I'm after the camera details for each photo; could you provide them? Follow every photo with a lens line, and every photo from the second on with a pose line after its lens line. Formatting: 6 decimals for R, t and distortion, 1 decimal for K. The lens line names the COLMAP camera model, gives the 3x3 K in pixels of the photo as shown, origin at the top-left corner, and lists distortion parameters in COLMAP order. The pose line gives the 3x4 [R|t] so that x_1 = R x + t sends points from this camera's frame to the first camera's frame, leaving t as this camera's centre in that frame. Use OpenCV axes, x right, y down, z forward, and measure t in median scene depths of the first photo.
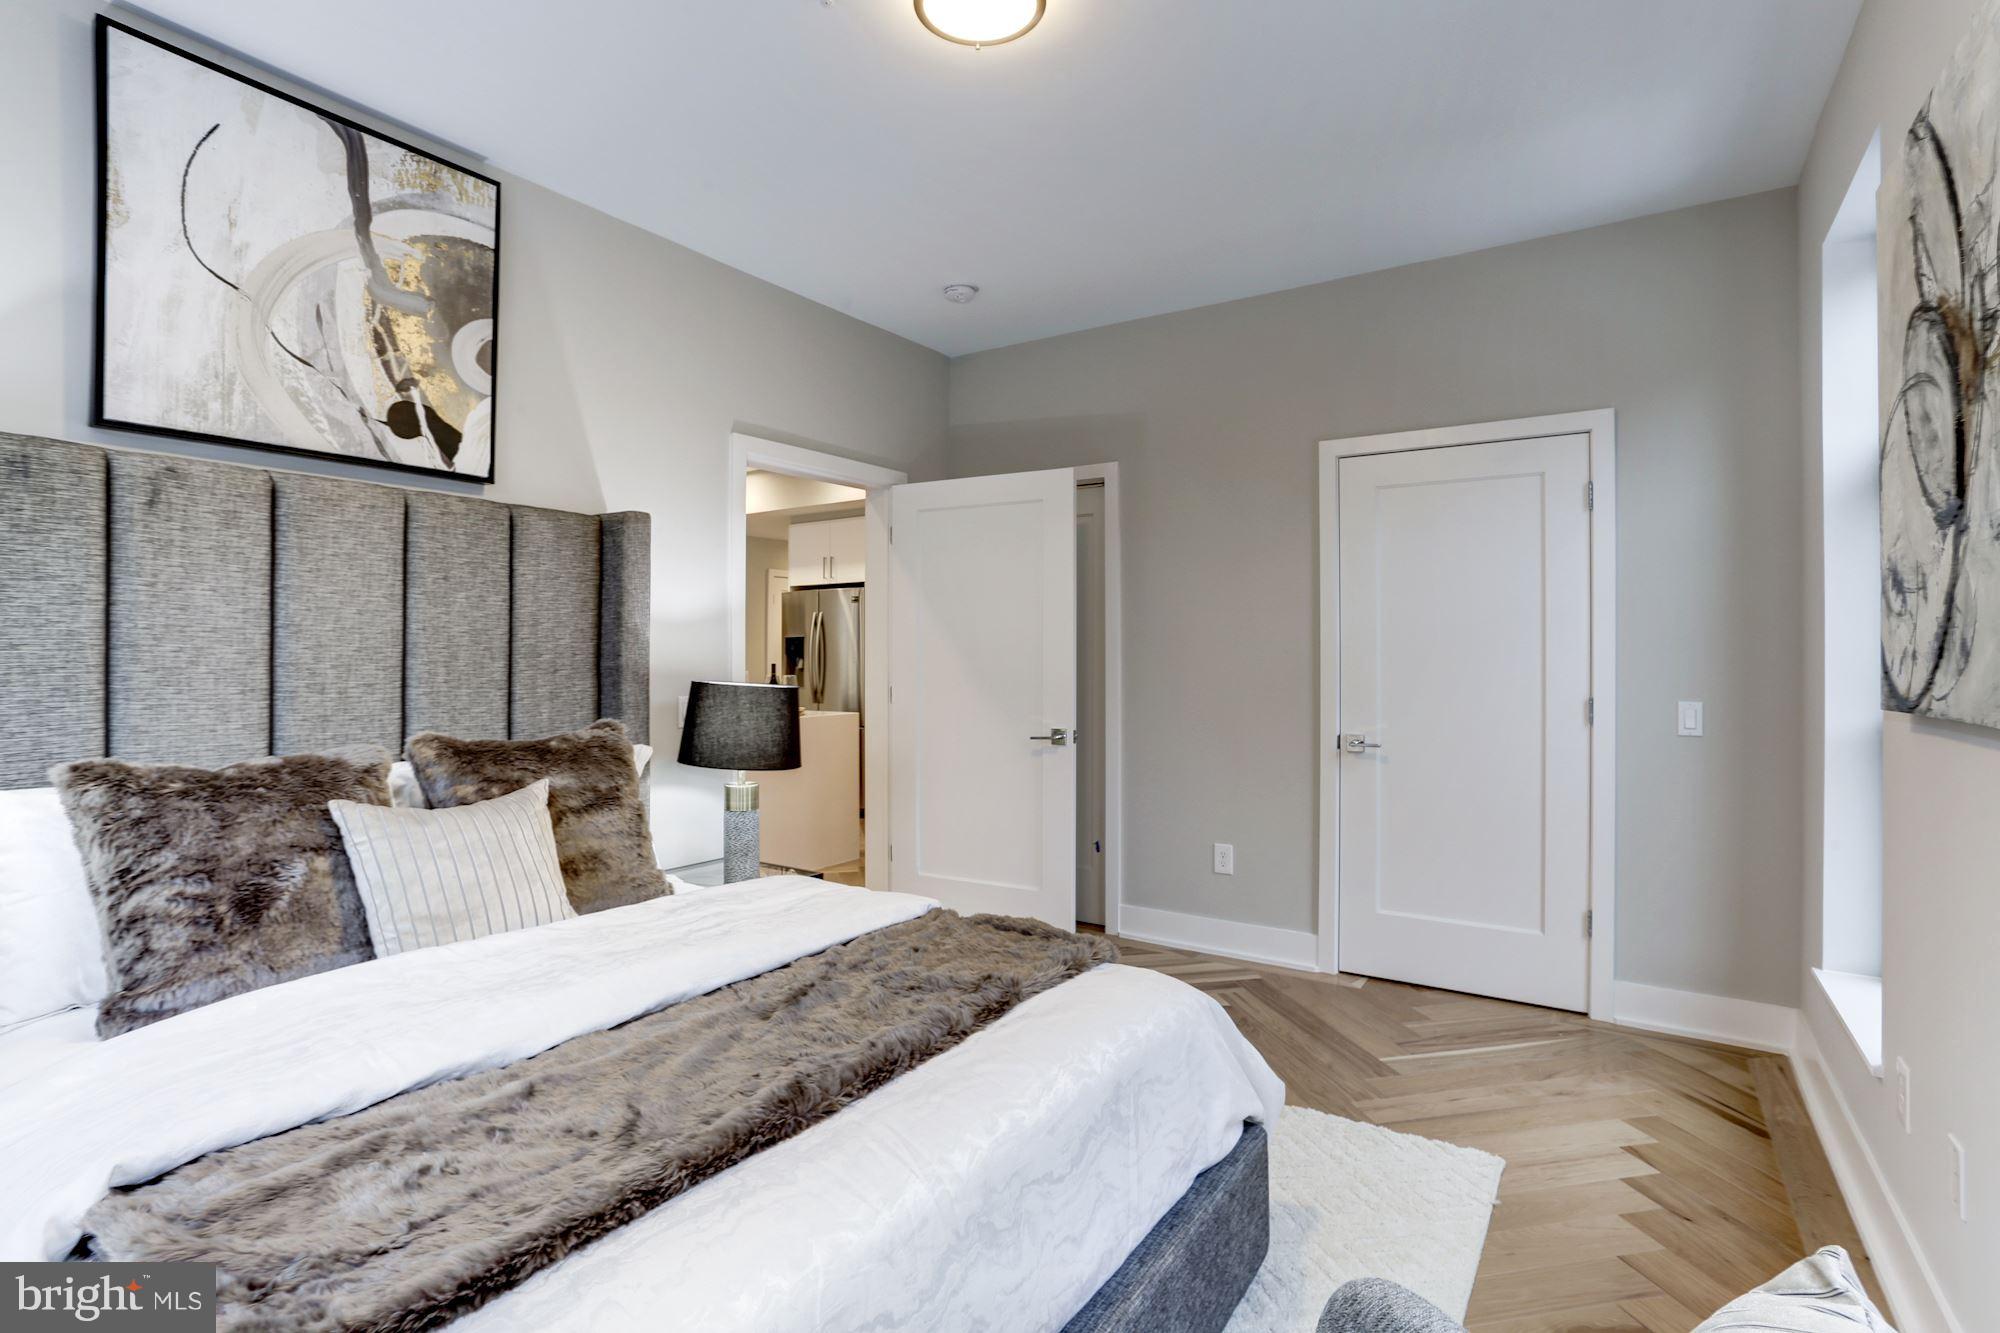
lens RADIAL K [[975.1, 0, 998.0], [0, 975.1, 637.7], [0, 0, 1]] dist [-0.025618, 0.015748]
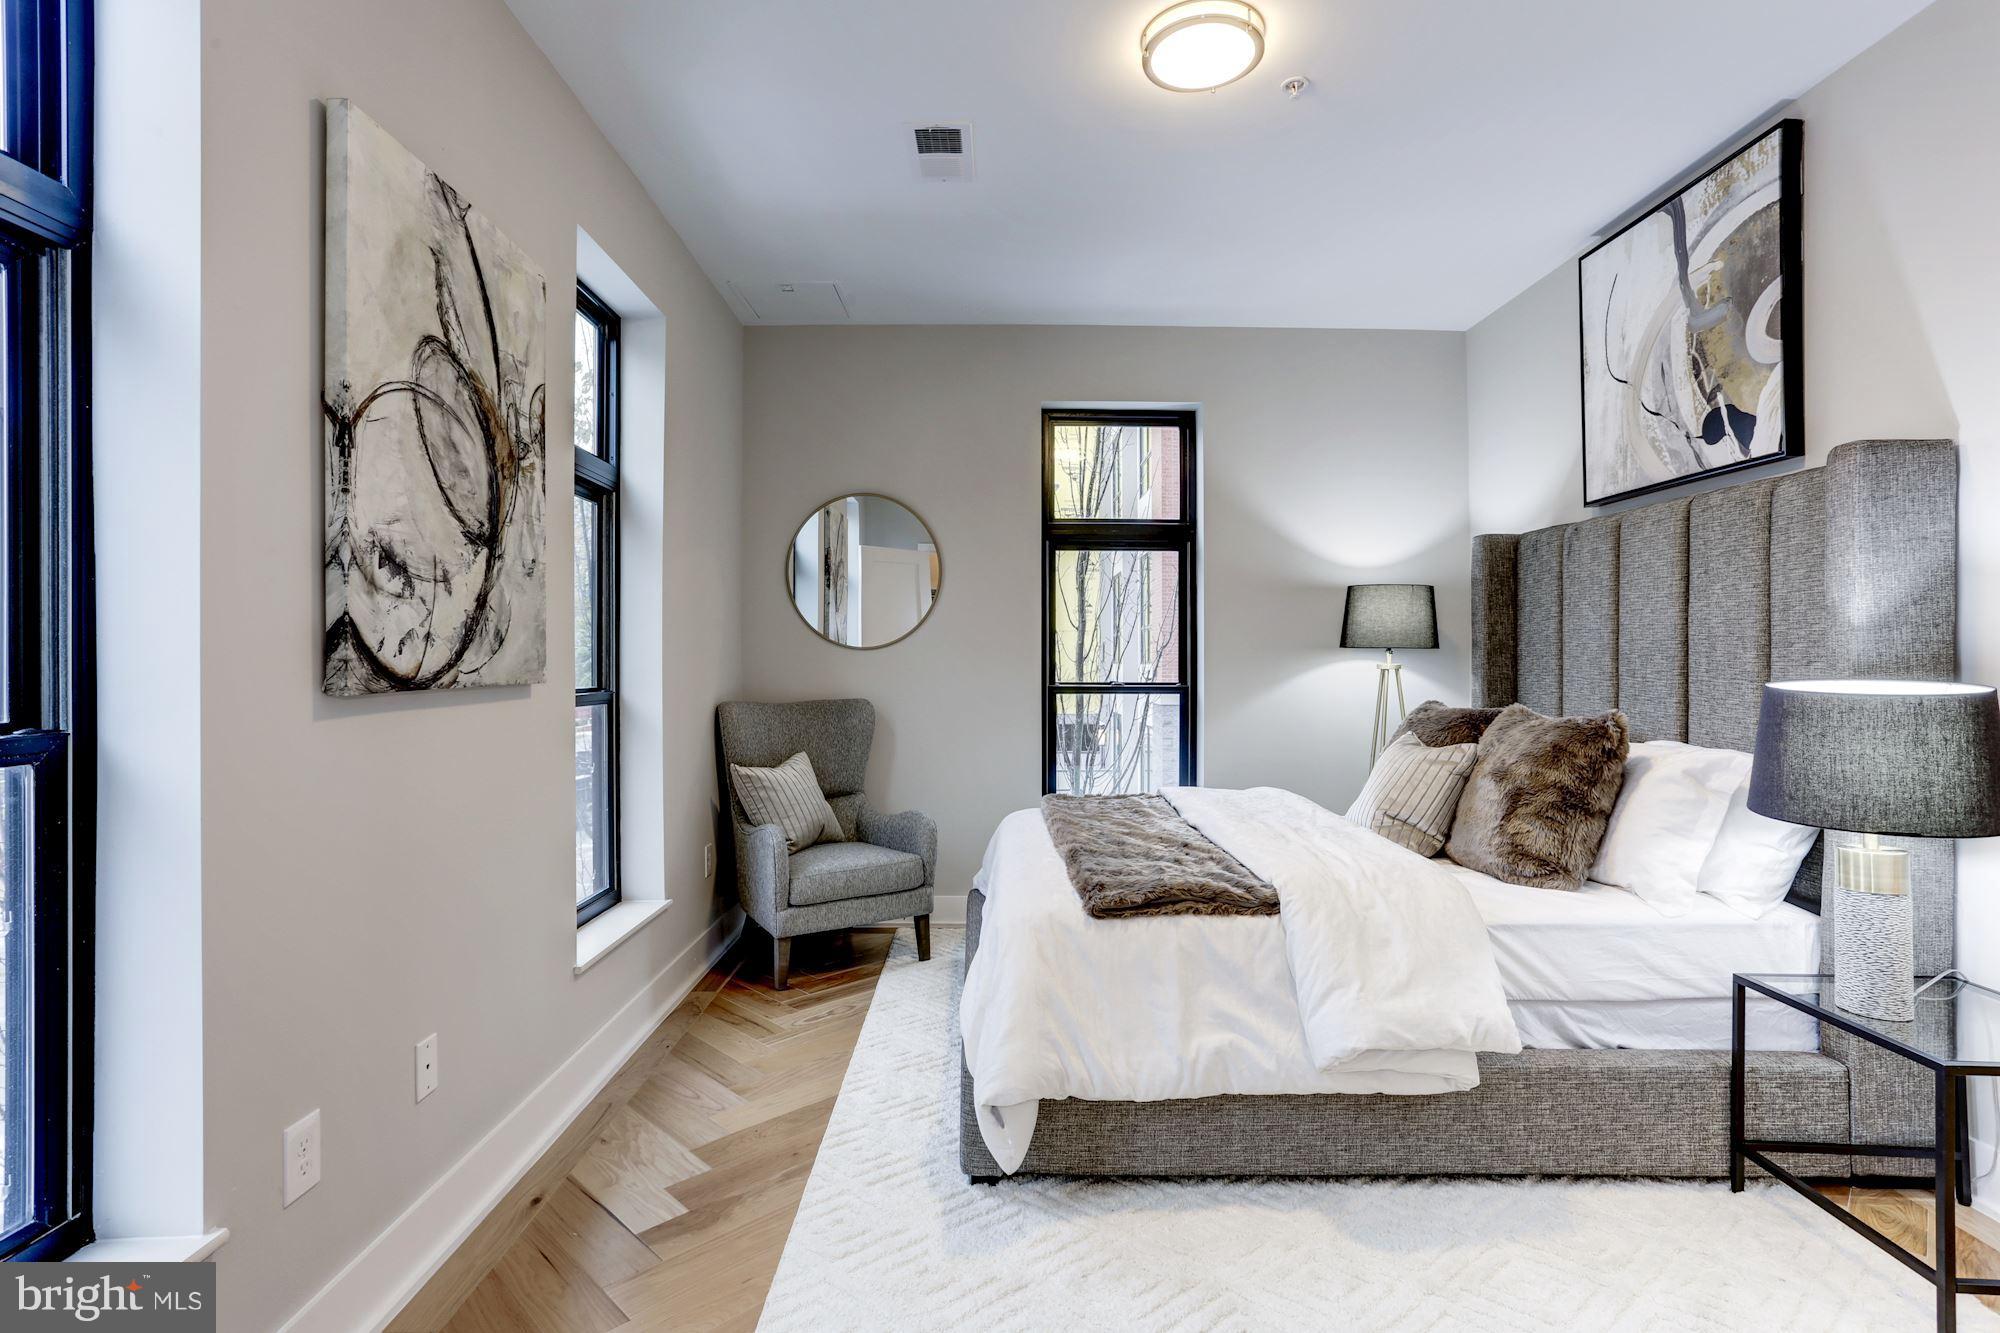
lens RADIAL K [[975.1, 0, 997.9], [0, 975.1, 664.0], [0, 0, 1]] dist [-0.025618, 0.015748]
pose [[-0.826643, 0.001567, -0.562724, 0.660043], [0.008809, 0.999910, -0.010157, 0.042592], [0.562657, -0.013353, -0.826583, 1.470371]]
